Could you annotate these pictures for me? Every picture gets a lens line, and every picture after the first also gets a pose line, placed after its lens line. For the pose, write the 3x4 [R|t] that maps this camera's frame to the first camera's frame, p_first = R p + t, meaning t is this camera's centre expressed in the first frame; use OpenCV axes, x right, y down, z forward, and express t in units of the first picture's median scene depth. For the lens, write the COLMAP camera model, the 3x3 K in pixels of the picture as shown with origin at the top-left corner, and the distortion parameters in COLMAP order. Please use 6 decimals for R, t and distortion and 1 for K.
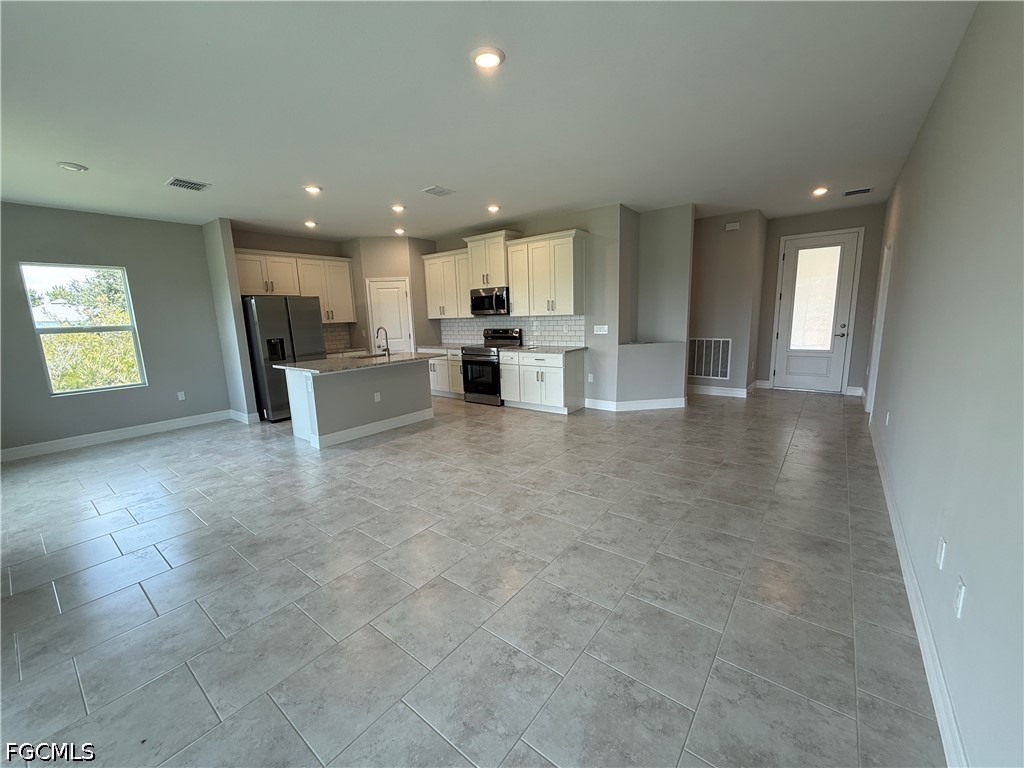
lens RADIAL K [[407.9, 0, 510.1], [0, 407.9, 384.6], [0, 0, 1]] dist [-0.001070, 0.000705]
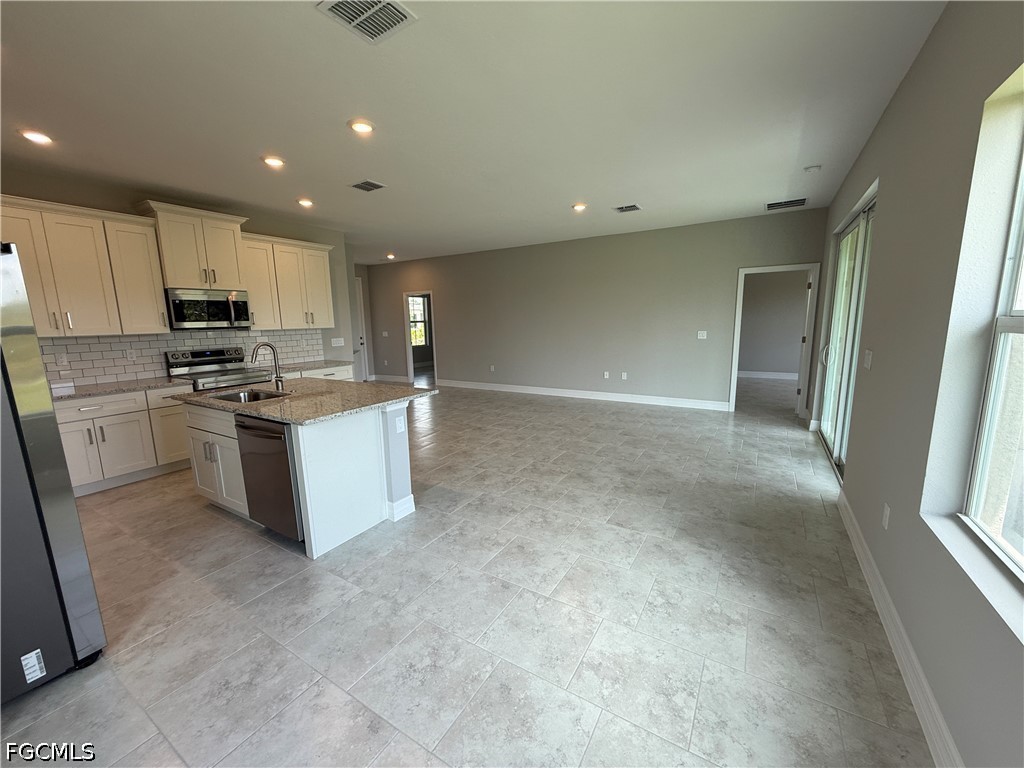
lens RADIAL K [[407.9, 0, 510.1], [0, 407.9, 384.6], [0, 0, 1]] dist [-0.001070, 0.000705]
pose [[-0.114233, -0.122869, 0.985827, -0.887853], [0.196827, 0.969852, 0.143685, -0.090524], [-0.973761, 0.210451, -0.086605, 0.669161]]
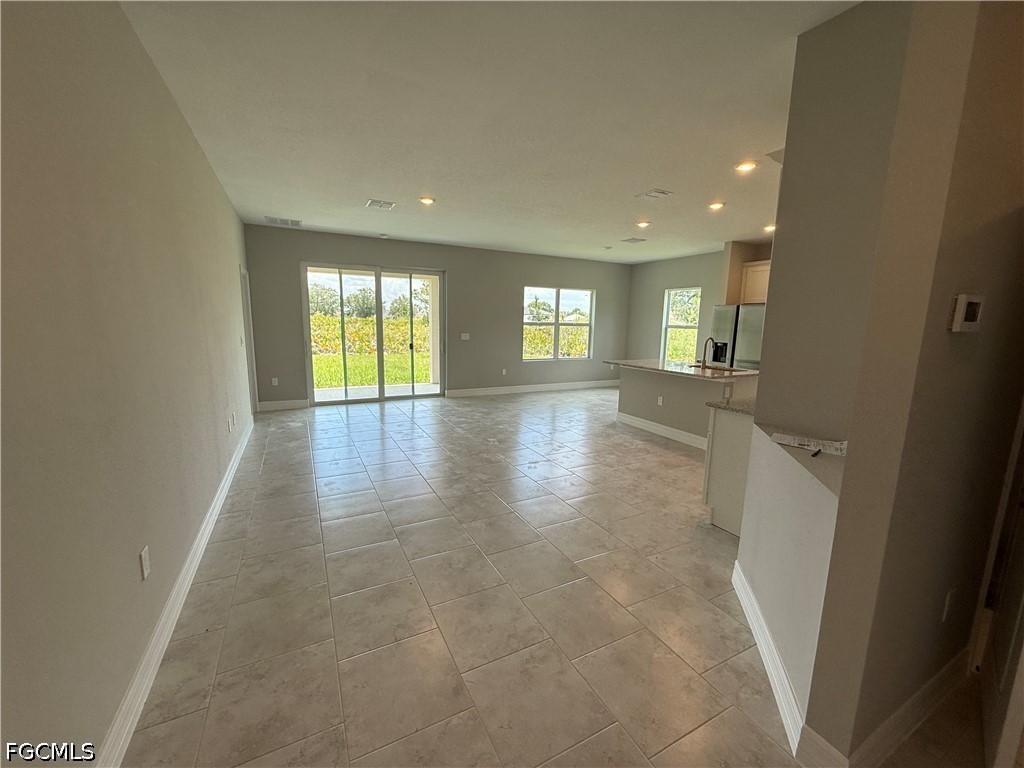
lens RADIAL K [[409.6, 0, 512.0], [0, 409.6, 384.0], [0, 0, 1]] dist [0.001023, 0.000095]
pose [[-0.411778, 0.164882, -0.896244, 0.681482], [-0.162274, 0.954510, 0.250157, -0.188140], [0.896720, 0.248446, -0.366290, 0.901795]]
